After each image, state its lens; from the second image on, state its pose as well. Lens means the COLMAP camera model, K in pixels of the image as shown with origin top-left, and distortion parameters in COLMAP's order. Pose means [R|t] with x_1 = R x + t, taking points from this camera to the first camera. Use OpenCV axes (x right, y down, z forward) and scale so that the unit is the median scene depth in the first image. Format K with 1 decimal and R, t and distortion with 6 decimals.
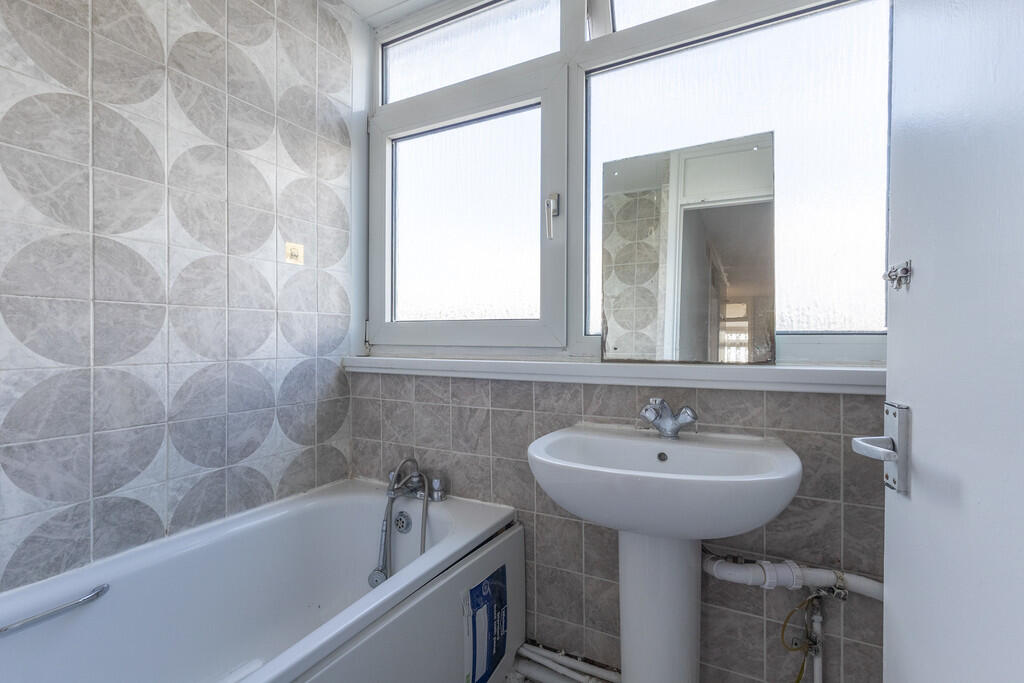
lens RADIAL K [[470.8, 0, 514.7], [0, 470.8, 340.4], [0, 0, 1]] dist [0.000804, -0.000157]
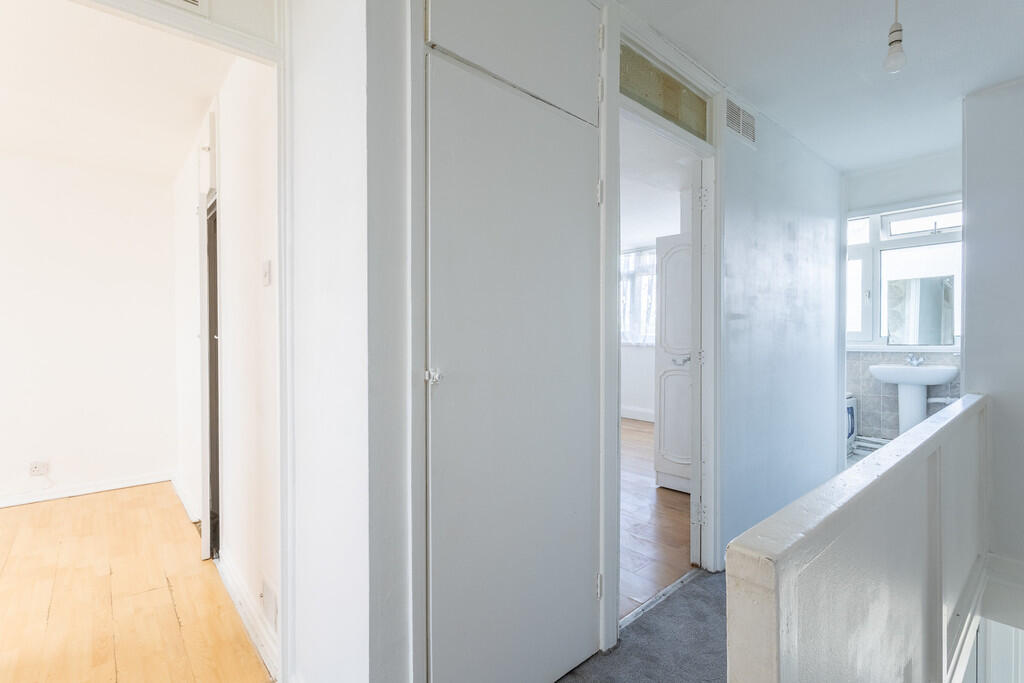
lens RADIAL K [[470.8, 0, 514.7], [0, 470.8, 340.4], [0, 0, 1]] dist [0.000804, -0.000157]
pose [[0.931807, -0.001506, -0.362952, -0.988345], [0.001299, 0.999999, -0.000815, 0.013041], [0.362953, 0.000288, 0.931808, -2.810493]]
